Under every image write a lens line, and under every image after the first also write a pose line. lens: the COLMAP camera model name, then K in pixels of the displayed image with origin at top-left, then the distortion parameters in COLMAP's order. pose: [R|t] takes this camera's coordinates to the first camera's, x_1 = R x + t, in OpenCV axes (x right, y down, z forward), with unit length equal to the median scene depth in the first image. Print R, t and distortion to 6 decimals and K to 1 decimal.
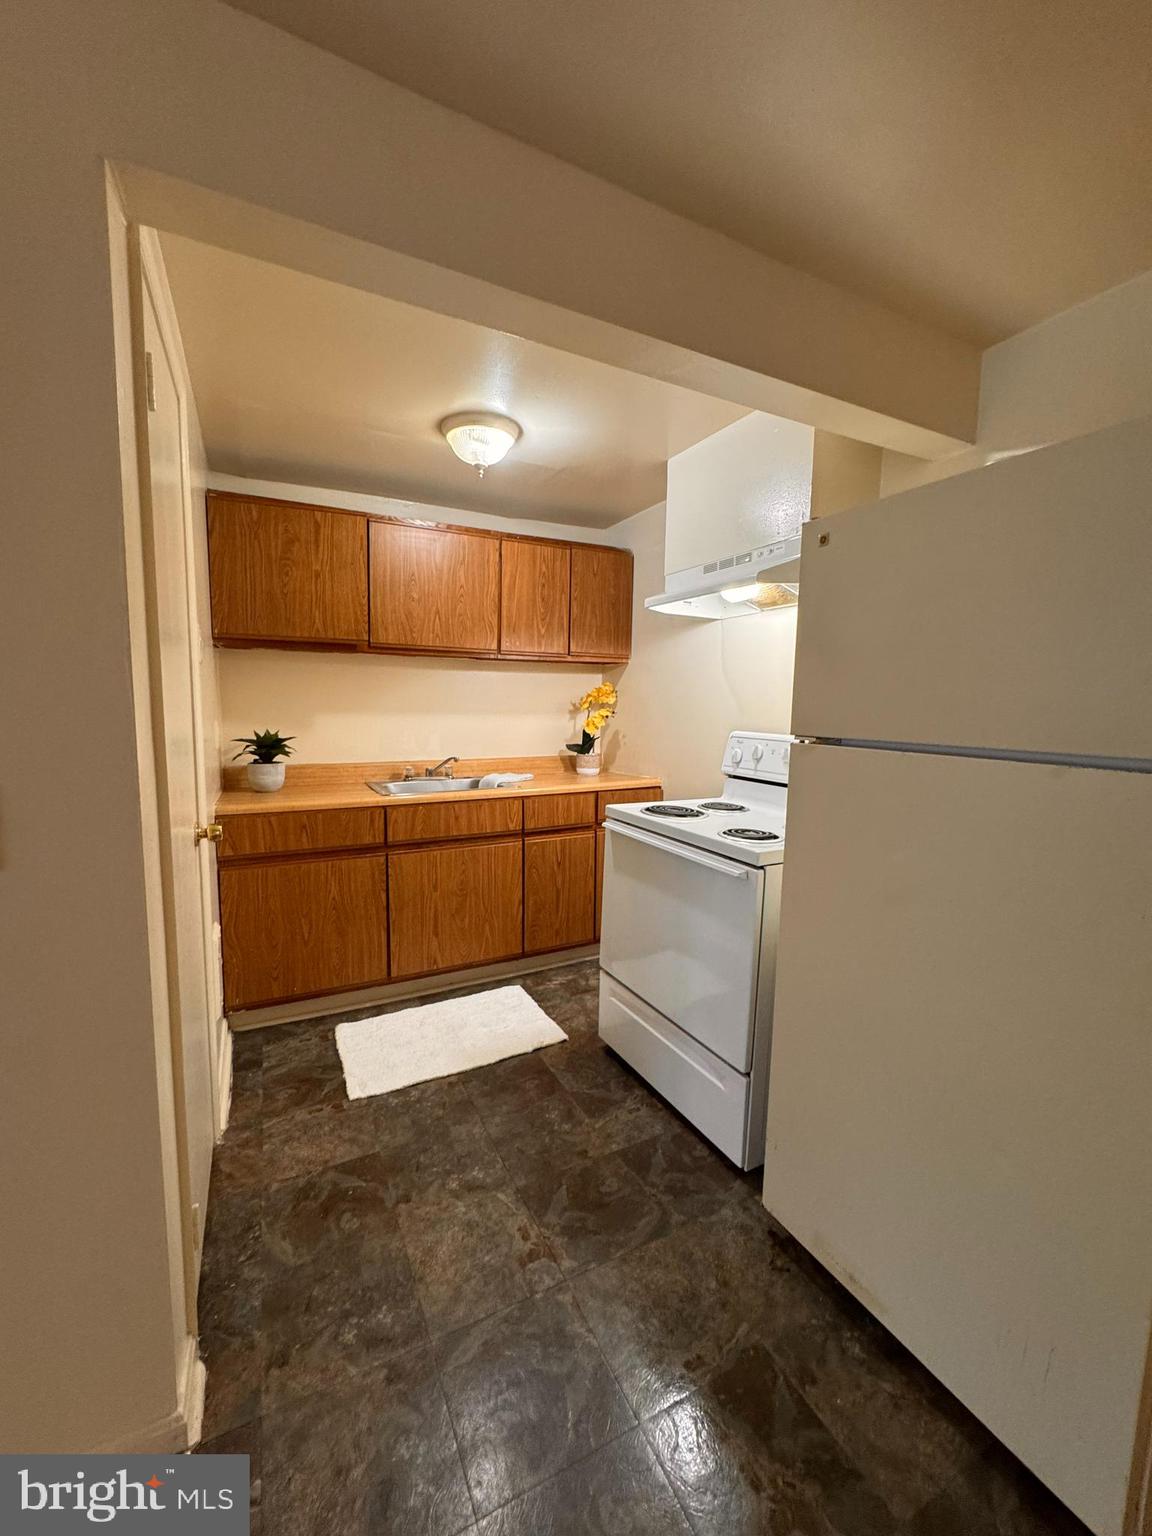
lens RADIAL K [[616.6, 0, 571.6], [0, 616.6, 764.0], [0, 0, 1]] dist [-0.001126, -0.000361]
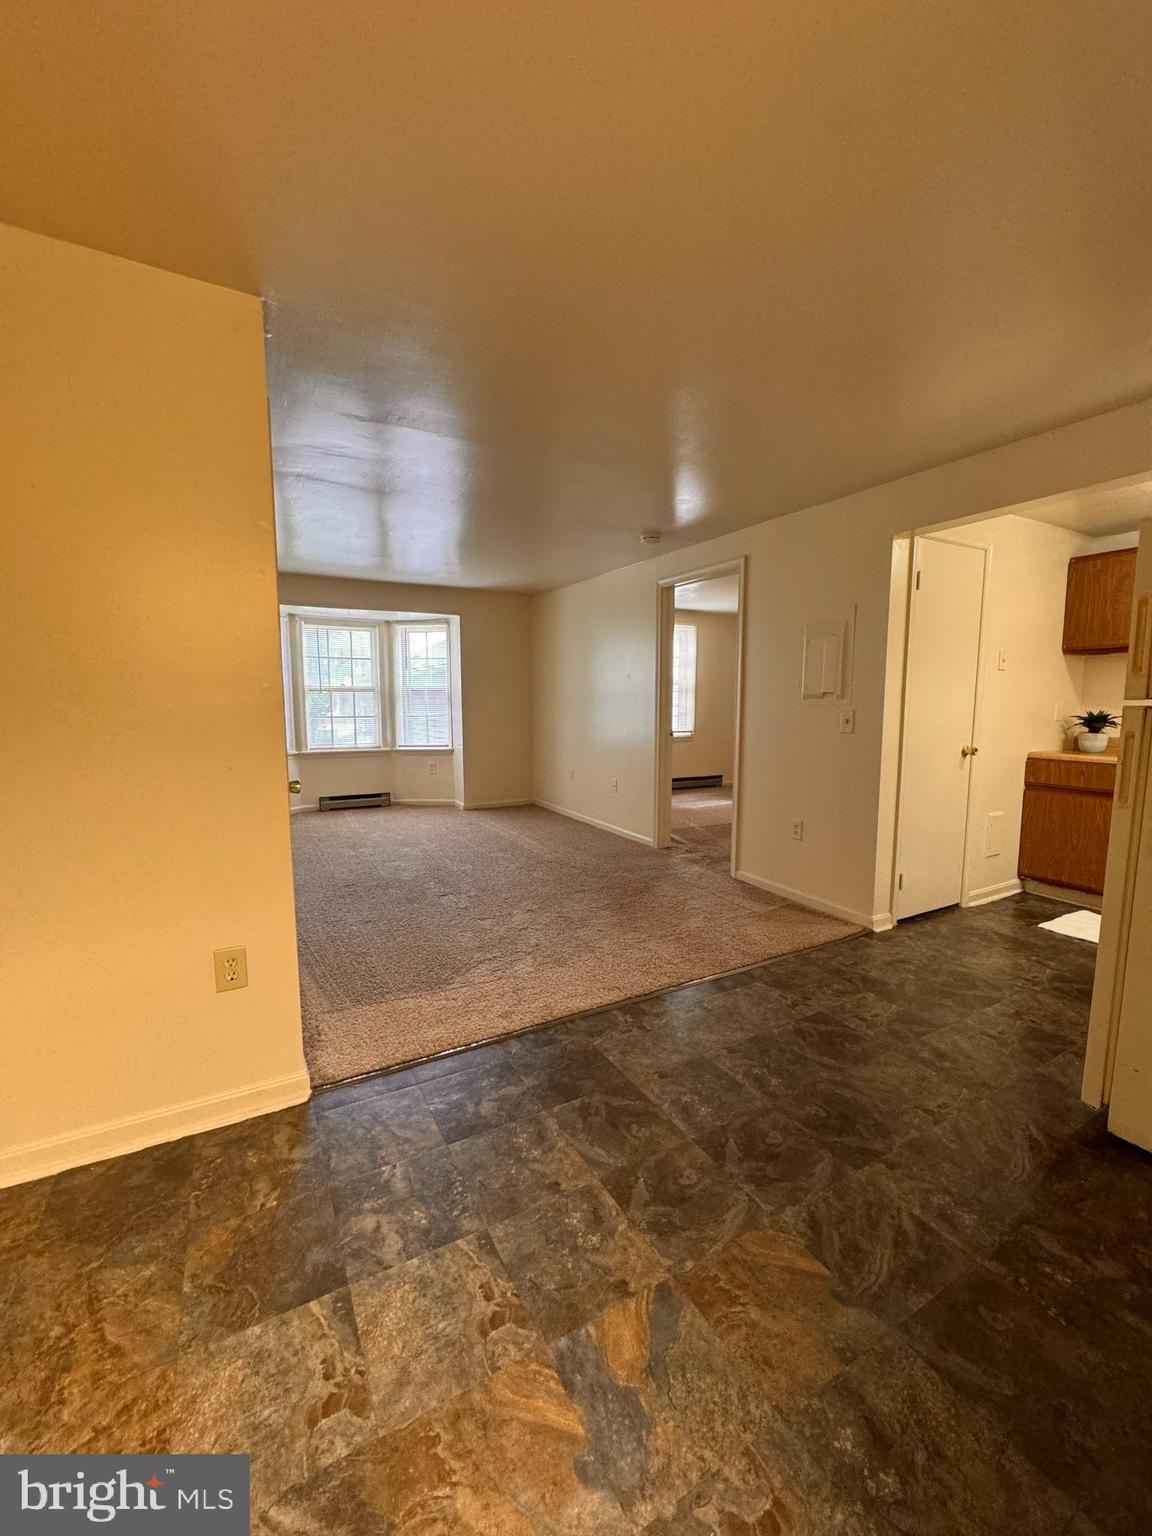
lens RADIAL K [[616.6, 0, 574.8], [0, 616.6, 764.4], [0, 0, 1]] dist [-0.001126, -0.000361]
pose [[0.039945, 0.097659, -0.994418, 1.064127], [-0.103704, 0.990243, 0.093083, 0.073562], [0.993806, 0.099407, 0.049683, -0.332372]]
